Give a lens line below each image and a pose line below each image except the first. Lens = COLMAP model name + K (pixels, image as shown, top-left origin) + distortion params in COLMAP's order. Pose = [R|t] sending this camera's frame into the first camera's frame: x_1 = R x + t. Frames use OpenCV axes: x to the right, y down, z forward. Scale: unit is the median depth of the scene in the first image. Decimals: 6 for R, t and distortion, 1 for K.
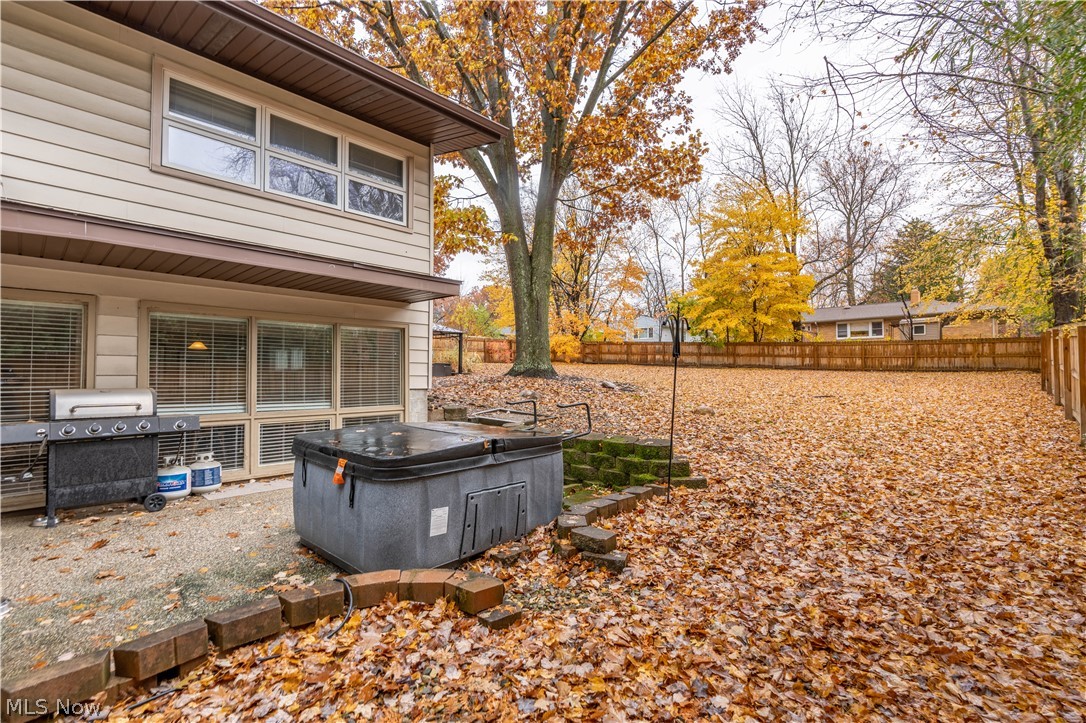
lens RADIAL K [[492.3, 0, 543.0], [0, 492.3, 361.5], [0, 0, 1]] dist [-0.001940, -0.000424]
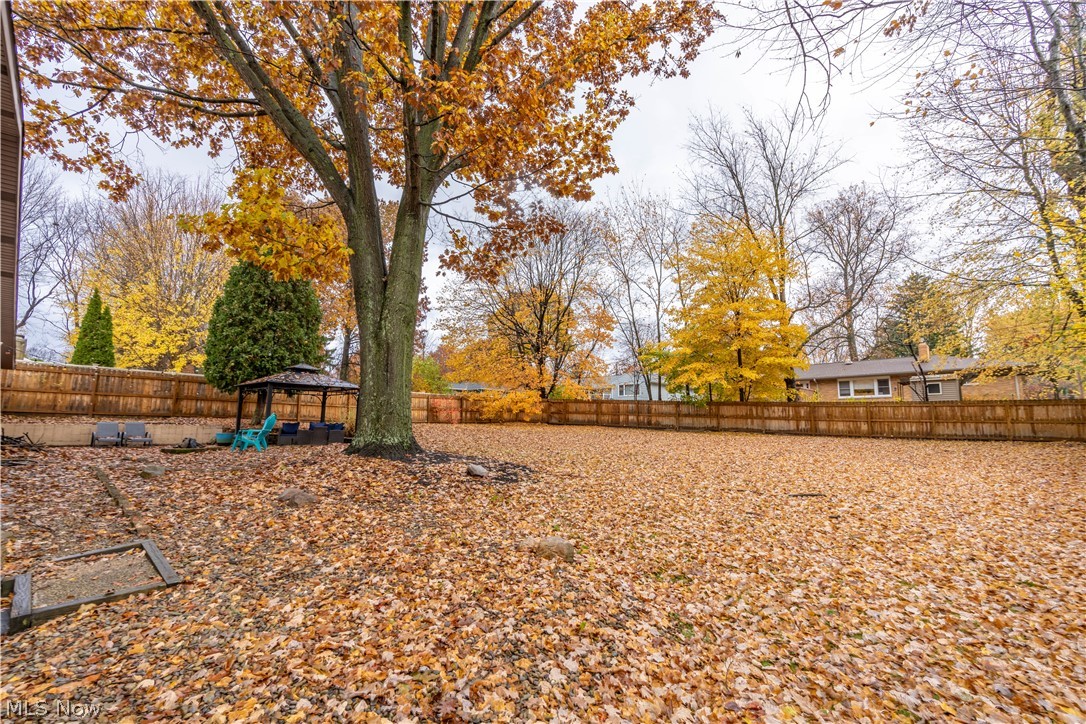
lens RADIAL K [[504.9, 0, 543.0], [0, 504.9, 362.0], [0, 0, 1]] dist [0.020220, -0.014669]
pose [[0.999951, 0.007872, 0.005941, 0.077670], [-0.007166, 0.993829, -0.110691, -0.007473], [-0.006776, 0.110643, 0.993837, 0.116141]]
